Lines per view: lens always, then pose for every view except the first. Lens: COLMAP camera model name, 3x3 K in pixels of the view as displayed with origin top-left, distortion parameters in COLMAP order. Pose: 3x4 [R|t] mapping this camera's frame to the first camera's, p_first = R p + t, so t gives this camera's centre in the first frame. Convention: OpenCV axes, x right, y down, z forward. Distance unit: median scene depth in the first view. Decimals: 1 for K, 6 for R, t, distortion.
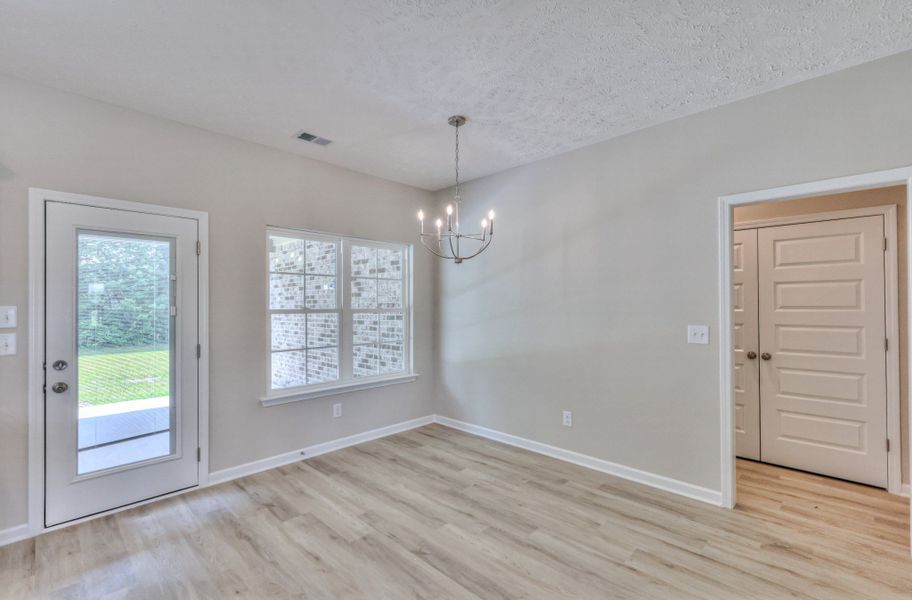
lens RADIAL K [[419.4, 0, 457.6], [0, 419.4, 300.6], [0, 0, 1]] dist [0.022851, -0.003212]
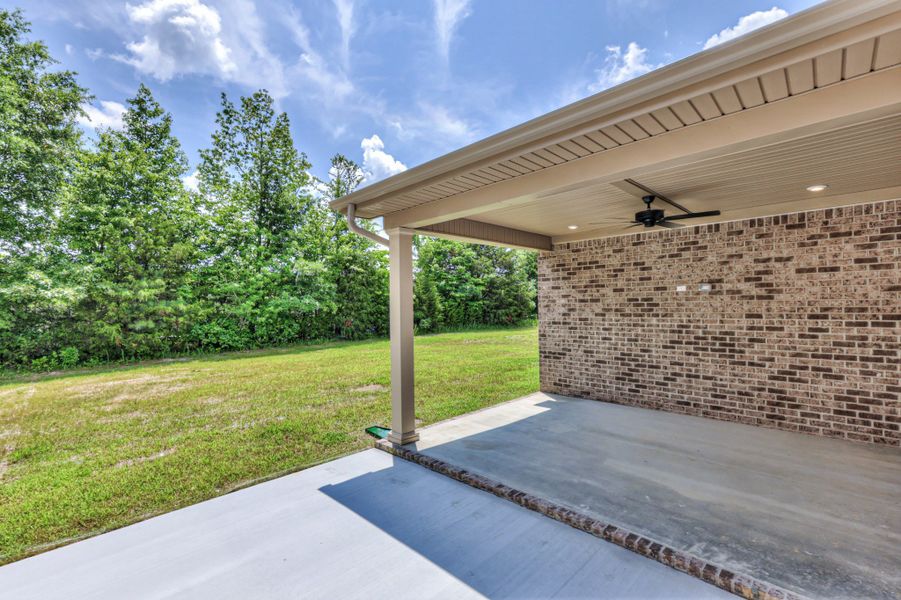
lens RADIAL K [[405.9, 0, 456.8], [0, 405.9, 298.1], [0, 0, 1]] dist [0.002035, -0.001276]
pose [[0.999784, -0.007261, 0.019457, -0.901390], [0.007351, 0.999963, -0.004539, -0.013145], [-0.019424, 0.004681, 0.999800, 0.162676]]
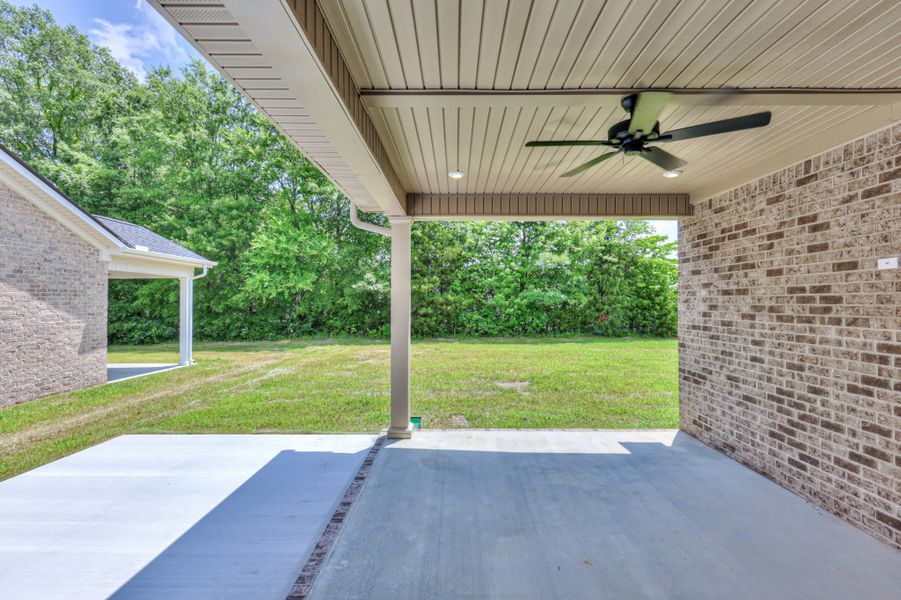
lens RADIAL K [[405.9, 0, 449.6], [0, 405.9, 294.5], [0, 0, 1]] dist [0.002035, -0.001276]
pose [[0.709981, -0.001445, -0.704219, -0.375225], [0.000094, 0.999998, -0.001957, -0.003260], [0.704221, 0.001323, 0.709980, 0.483887]]
